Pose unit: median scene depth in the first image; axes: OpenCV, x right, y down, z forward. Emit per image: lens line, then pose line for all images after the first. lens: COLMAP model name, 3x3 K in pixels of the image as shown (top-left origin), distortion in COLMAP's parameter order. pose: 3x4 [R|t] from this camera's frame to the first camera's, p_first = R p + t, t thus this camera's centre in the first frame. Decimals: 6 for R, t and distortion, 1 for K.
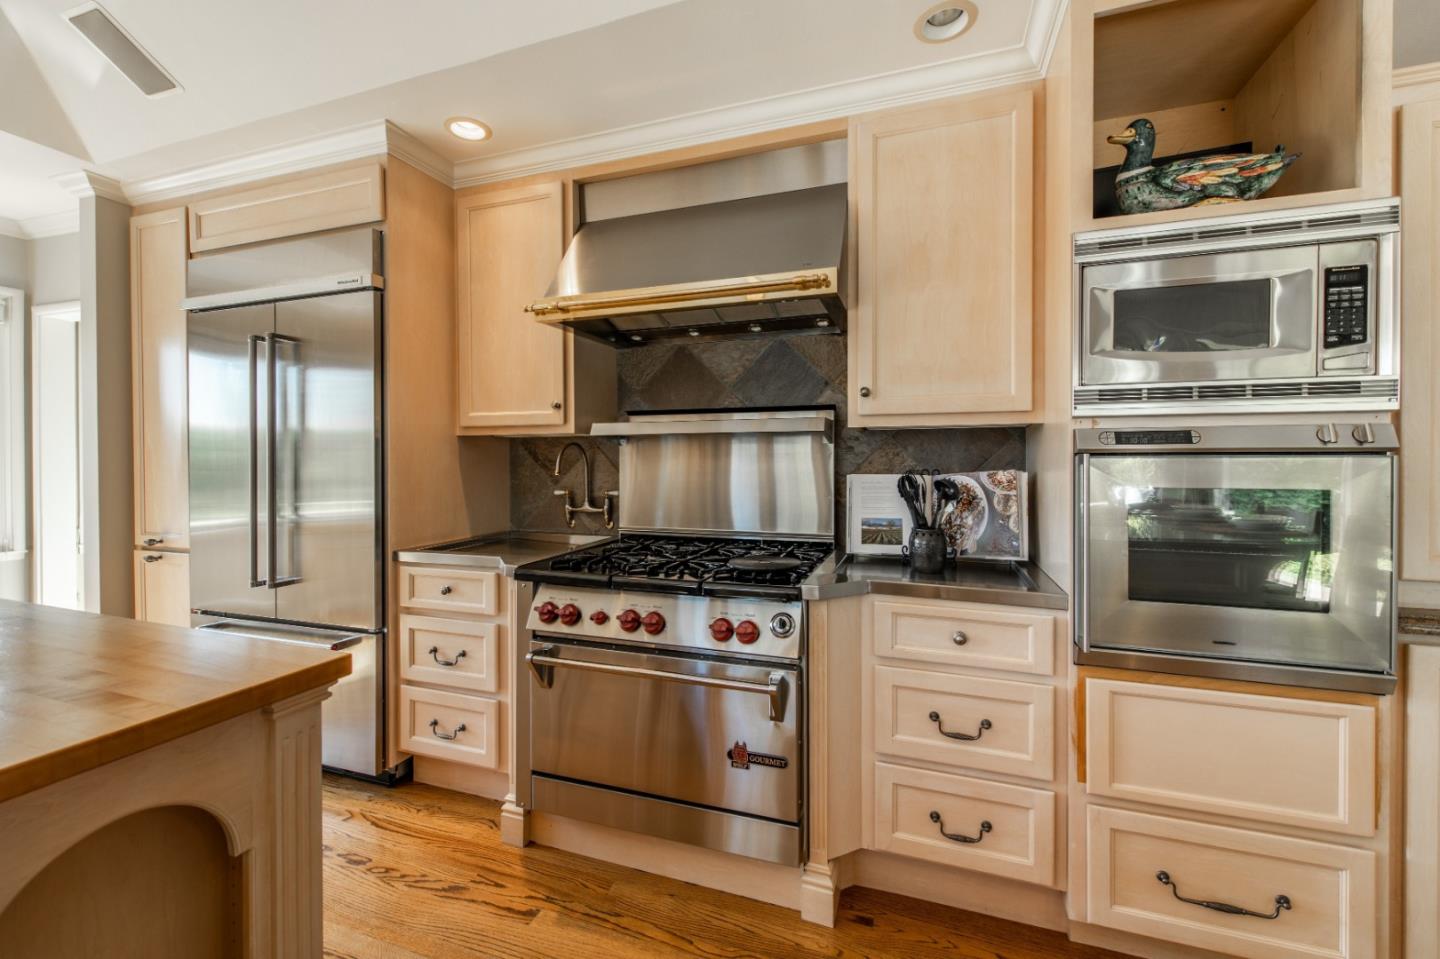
lens RADIAL K [[581.9, 0, 721.1], [0, 581.9, 471.3], [0, 0, 1]] dist [-0.001018, -0.000077]
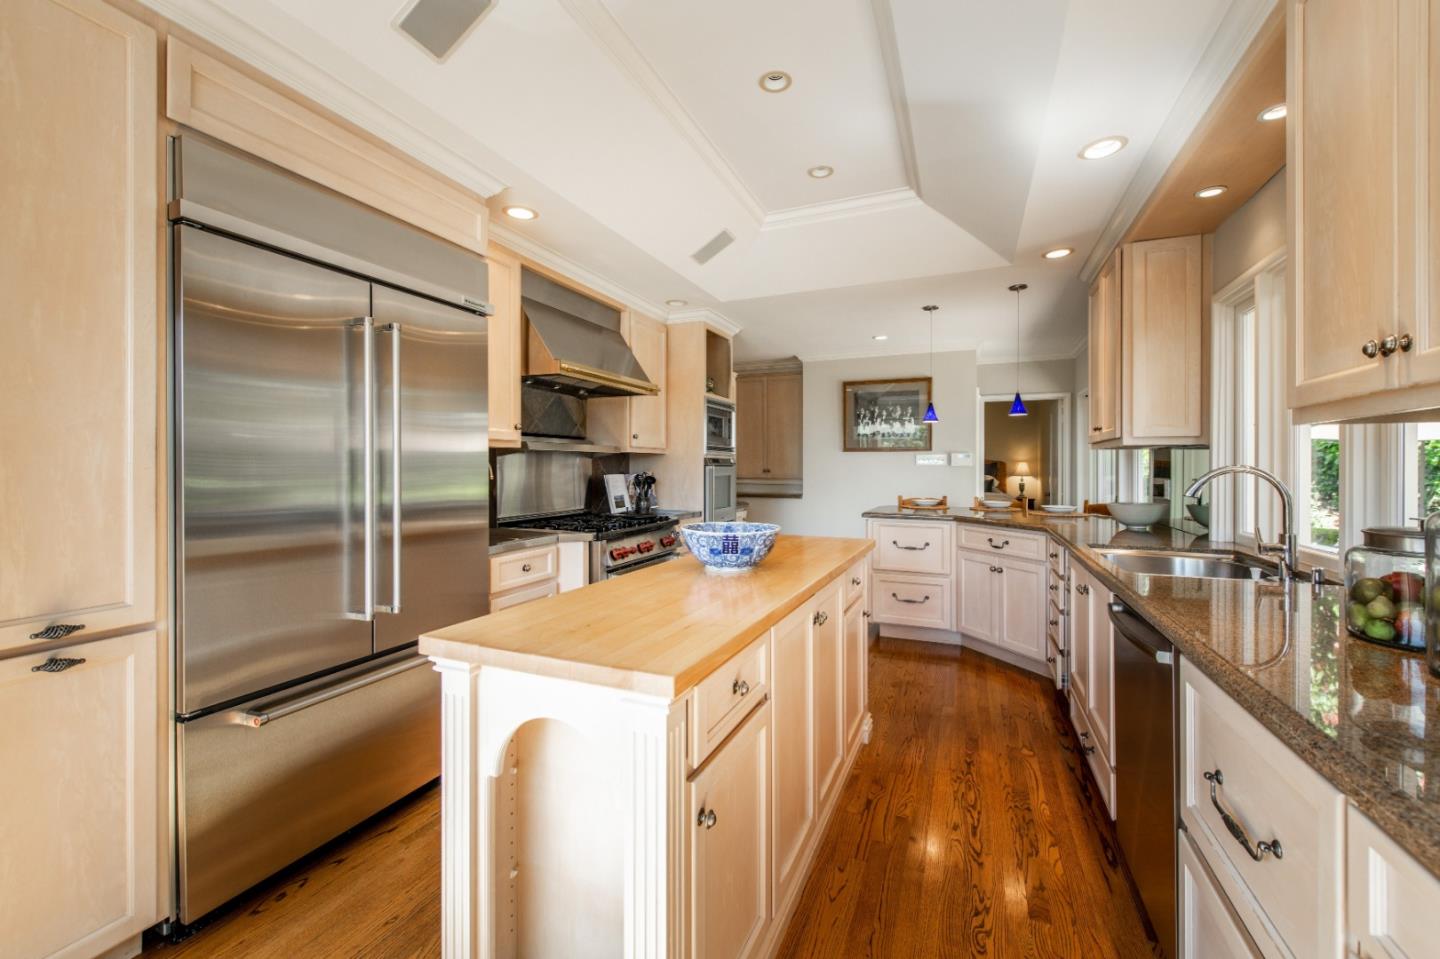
lens RADIAL K [[581.9, 0, 720.8], [0, 581.9, 470.8], [0, 0, 1]] dist [-0.001018, -0.000077]
pose [[0.077608, -0.007608, 0.996955, -1.763561], [0.013791, 0.999883, 0.006557, -0.016276], [-0.996889, 0.013240, 0.077704, 0.471873]]
